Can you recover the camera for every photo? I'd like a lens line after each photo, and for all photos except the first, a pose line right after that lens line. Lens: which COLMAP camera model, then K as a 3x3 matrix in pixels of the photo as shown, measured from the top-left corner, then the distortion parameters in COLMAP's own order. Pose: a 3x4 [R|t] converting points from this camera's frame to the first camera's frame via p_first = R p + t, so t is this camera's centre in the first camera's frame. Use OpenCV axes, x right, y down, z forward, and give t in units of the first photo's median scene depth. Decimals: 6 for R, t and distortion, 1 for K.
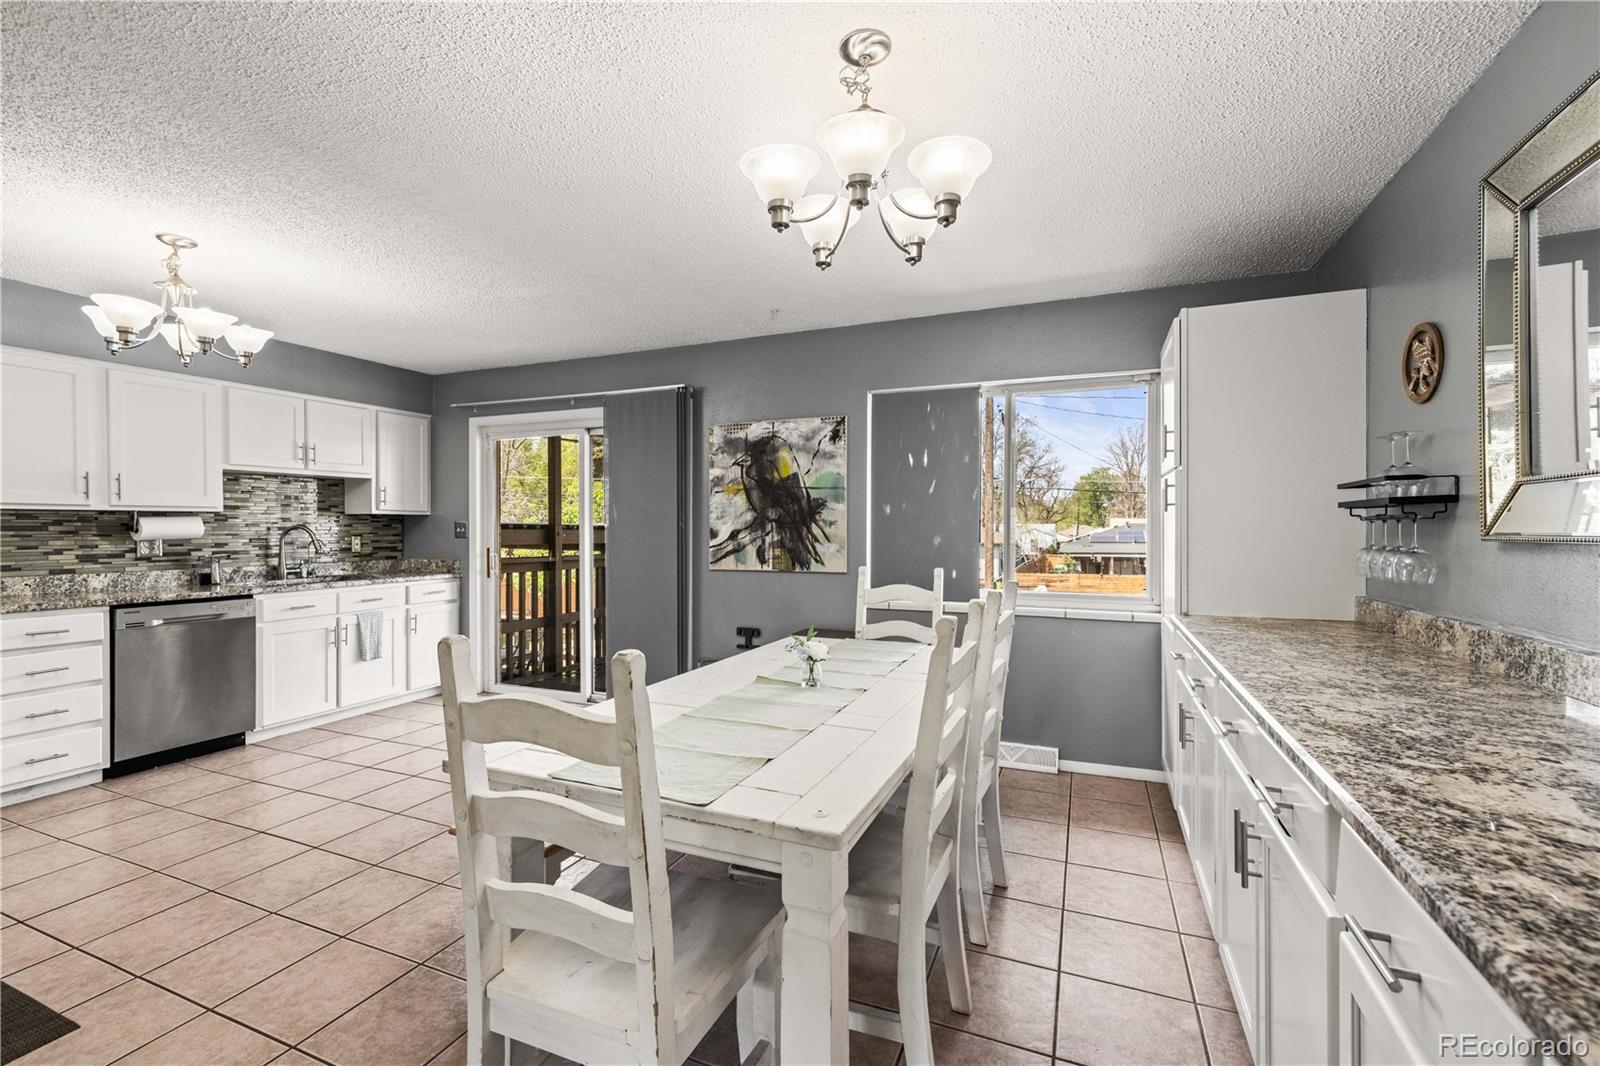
lens RADIAL K [[670.0, 0, 806.1], [0, 670.0, 531.3], [0, 0, 1]] dist [-0.004290, -0.001262]
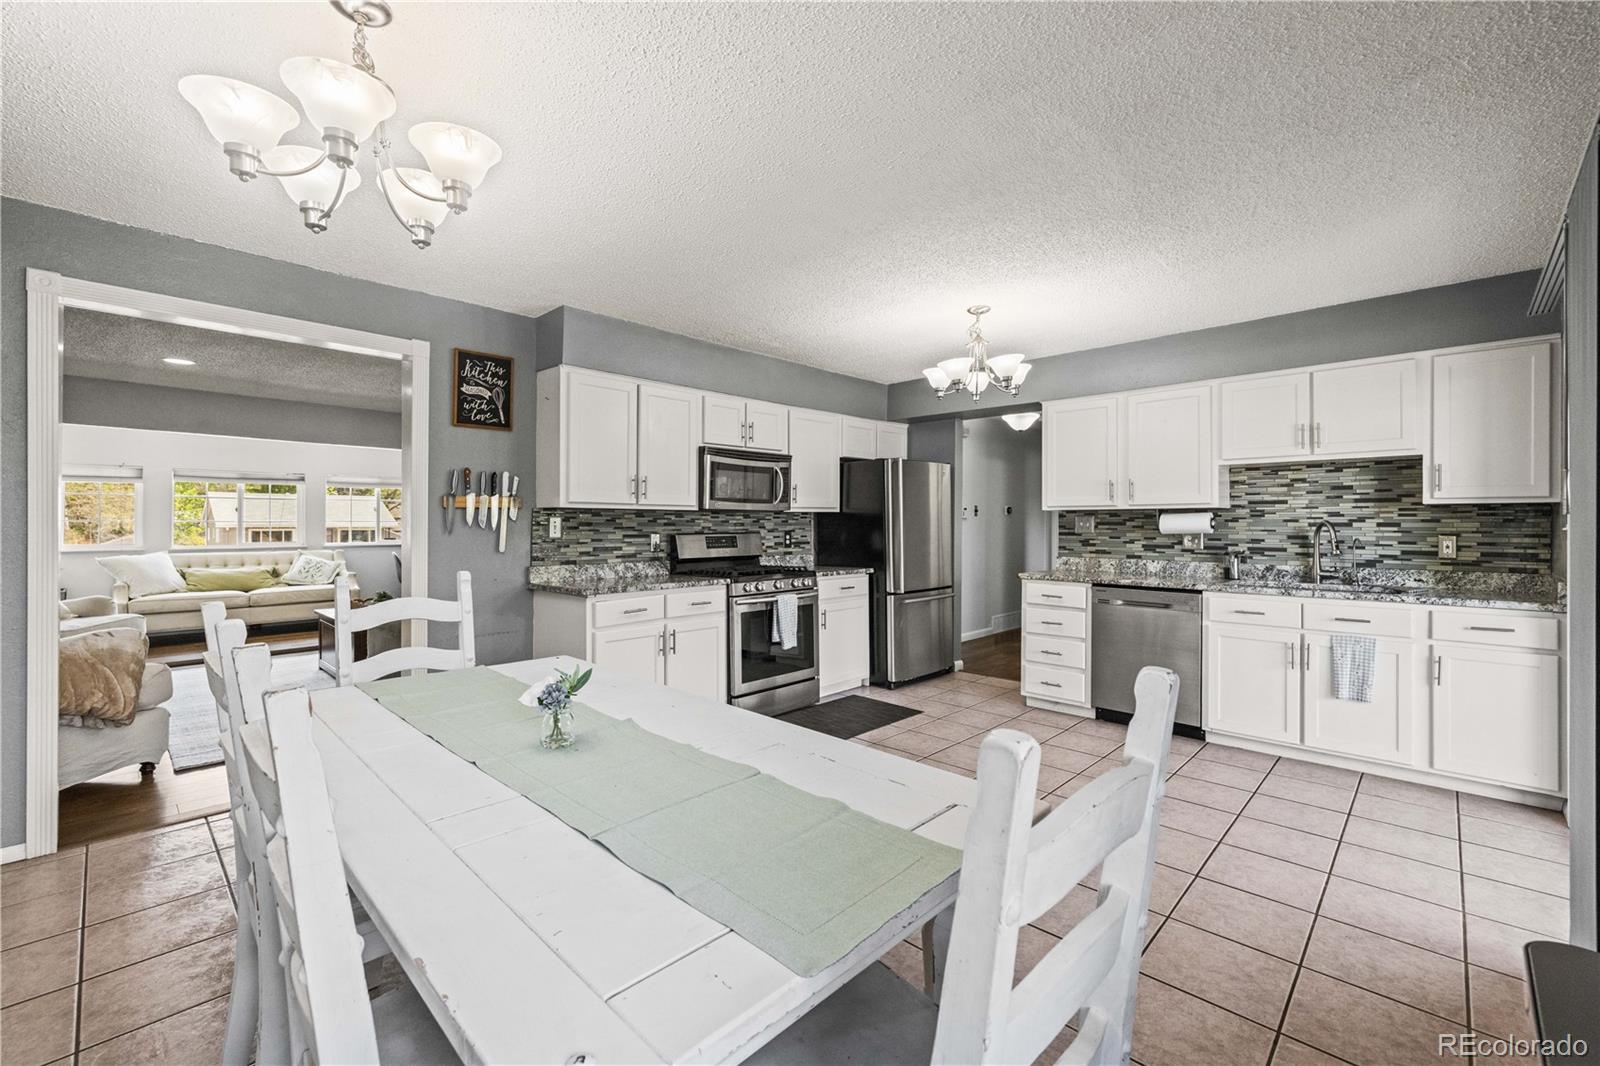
lens RADIAL K [[670.0, 0, 798.2], [0, 670.0, 520.8], [0, 0, 1]] dist [-0.004290, -0.001262]
pose [[-0.361909, -0.002435, -0.932210, 0.282390], [-0.008195, 0.999966, 0.000569, -0.004167], [0.932177, 0.007845, -0.361917, 0.719075]]
